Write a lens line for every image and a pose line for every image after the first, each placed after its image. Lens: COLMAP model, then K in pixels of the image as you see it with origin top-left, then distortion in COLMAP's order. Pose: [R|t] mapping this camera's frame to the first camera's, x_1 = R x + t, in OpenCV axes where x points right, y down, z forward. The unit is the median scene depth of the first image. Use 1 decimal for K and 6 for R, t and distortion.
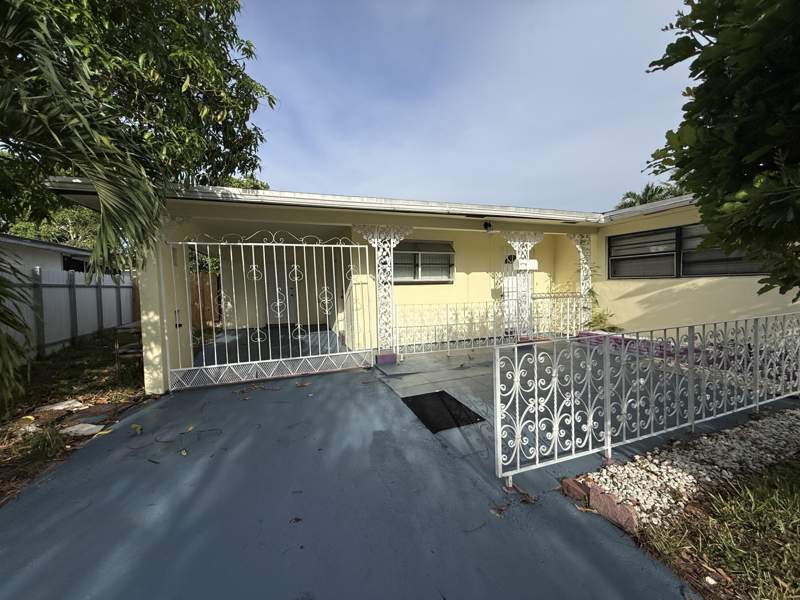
lens RADIAL K [[319.2, 0, 402.4], [0, 319.2, 298.2], [0, 0, 1]] dist [-0.000116, -0.000720]
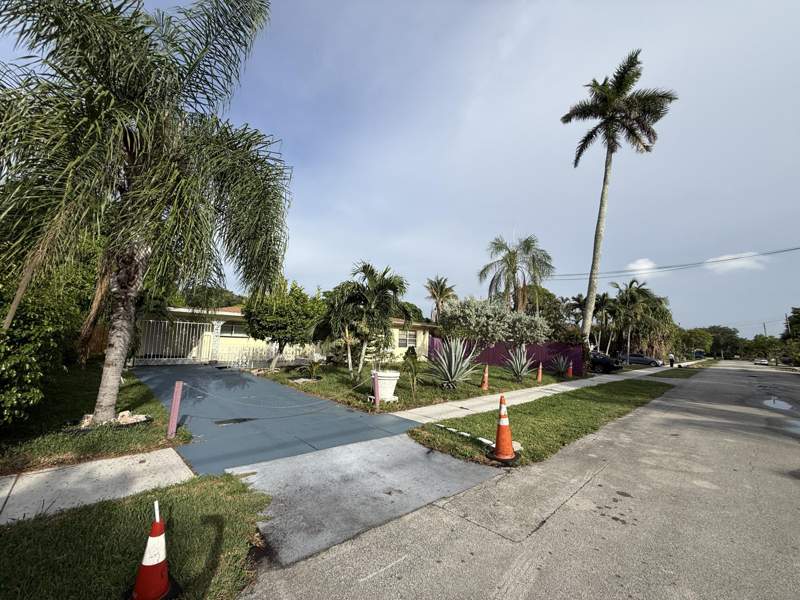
lens RADIAL K [[319.2, 0, 402.7], [0, 319.2, 302.5], [0, 0, 1]] dist [-0.000116, -0.000720]
pose [[0.910485, 0.109189, 0.398867, 0.312823], [-0.043681, 0.984510, -0.169798, 0.077221], [-0.411229, 0.137176, 0.901151, -2.518003]]
